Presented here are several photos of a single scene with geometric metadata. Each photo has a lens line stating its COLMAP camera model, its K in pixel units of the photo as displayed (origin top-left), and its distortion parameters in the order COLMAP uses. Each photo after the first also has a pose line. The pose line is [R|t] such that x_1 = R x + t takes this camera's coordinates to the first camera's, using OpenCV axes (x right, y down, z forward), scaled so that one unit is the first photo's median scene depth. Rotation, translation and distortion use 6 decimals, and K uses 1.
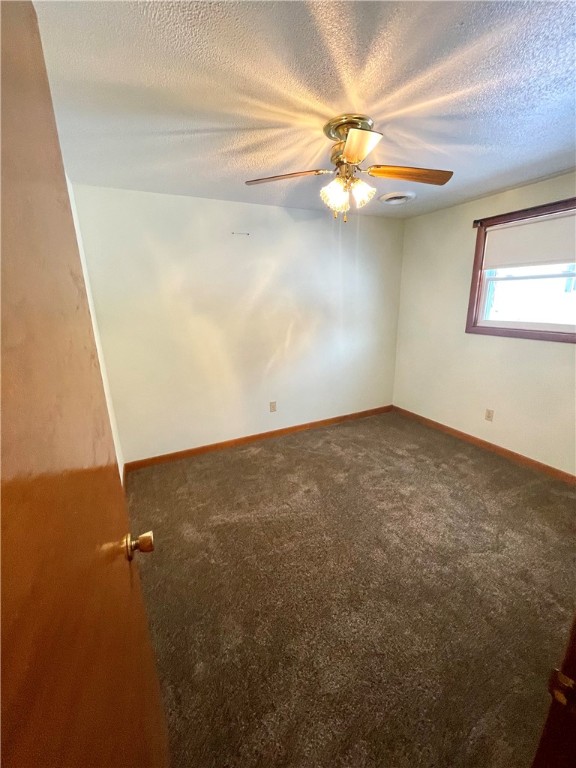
lens RADIAL K [[314.3, 0, 289.8], [0, 314.3, 383.0], [0, 0, 1]] dist [0.001784, -0.000607]
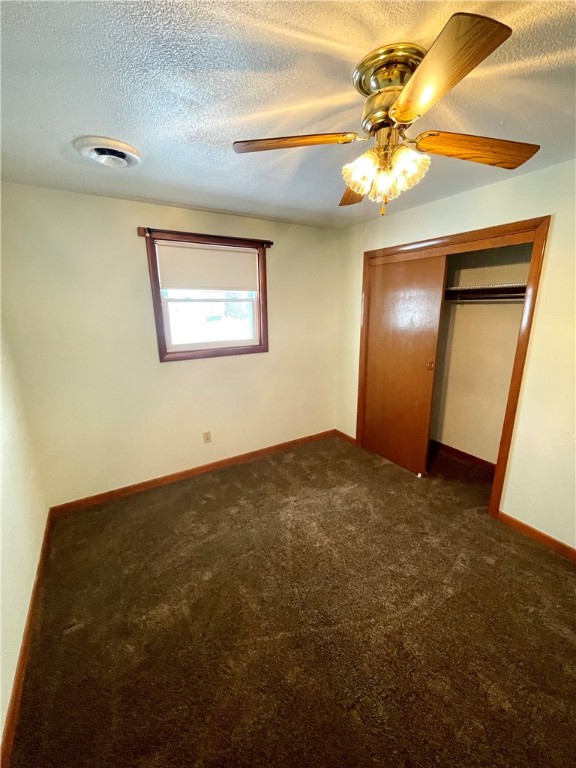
lens RADIAL K [[314.3, 0, 289.2], [0, 314.3, 384.4], [0, 0, 1]] dist [0.001784, -0.000607]
pose [[-0.104542, -0.208952, 0.972322, -0.329450], [0.280466, 0.931802, 0.230399, -0.218683], [-0.954154, 0.296790, -0.038809, 0.787636]]
